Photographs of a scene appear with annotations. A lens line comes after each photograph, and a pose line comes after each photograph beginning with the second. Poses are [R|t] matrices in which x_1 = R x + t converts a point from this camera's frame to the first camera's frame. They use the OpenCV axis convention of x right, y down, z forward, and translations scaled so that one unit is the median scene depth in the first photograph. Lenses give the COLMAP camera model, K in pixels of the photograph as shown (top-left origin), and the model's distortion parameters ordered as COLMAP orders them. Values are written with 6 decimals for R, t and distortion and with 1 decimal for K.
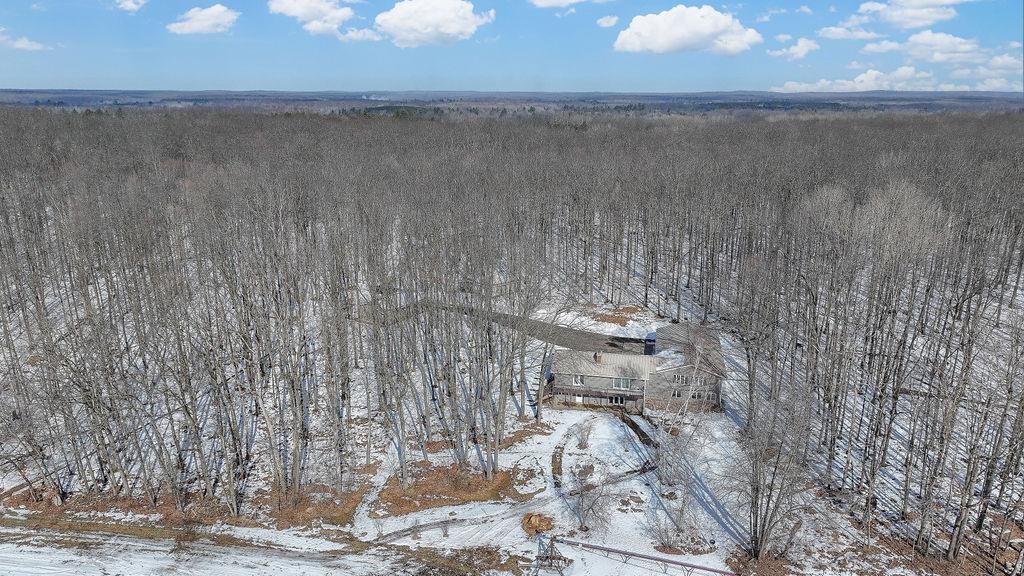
lens RADIAL K [[722.3, 0, 512.0], [0, 722.3, 288.0], [0, 0, 1]] dist [0.000599, 0.000949]
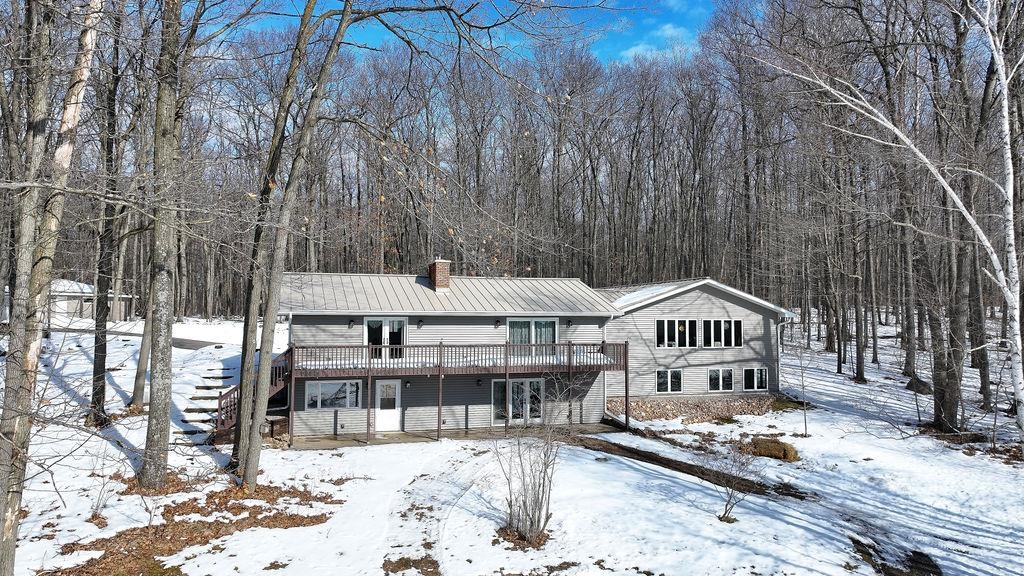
lens RADIAL K [[722.3, 0, 512.0], [0, 722.3, 288.0], [0, 0, 1]] dist [0.000599, 0.000949]
pose [[0.879191, 0.019164, 0.476084, 0.005689], [0.127192, 0.953492, -0.273268, 0.212474], [-0.459179, 0.300809, 0.835864, 0.842131]]
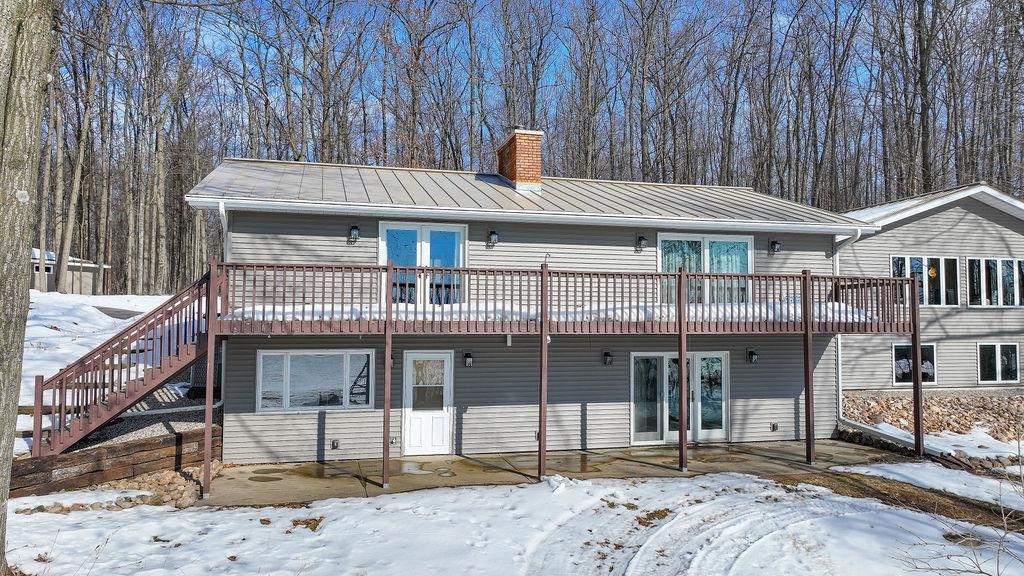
lens RADIAL K [[722.3, 0, 512.0], [0, 722.3, 288.0], [0, 0, 1]] dist [0.000599, 0.000949]
pose [[0.898674, 0.019474, 0.438185, 0.055514], [0.116468, 0.952556, -0.281199, 0.191233], [-0.422872, 0.303741, 0.853769, 0.994042]]
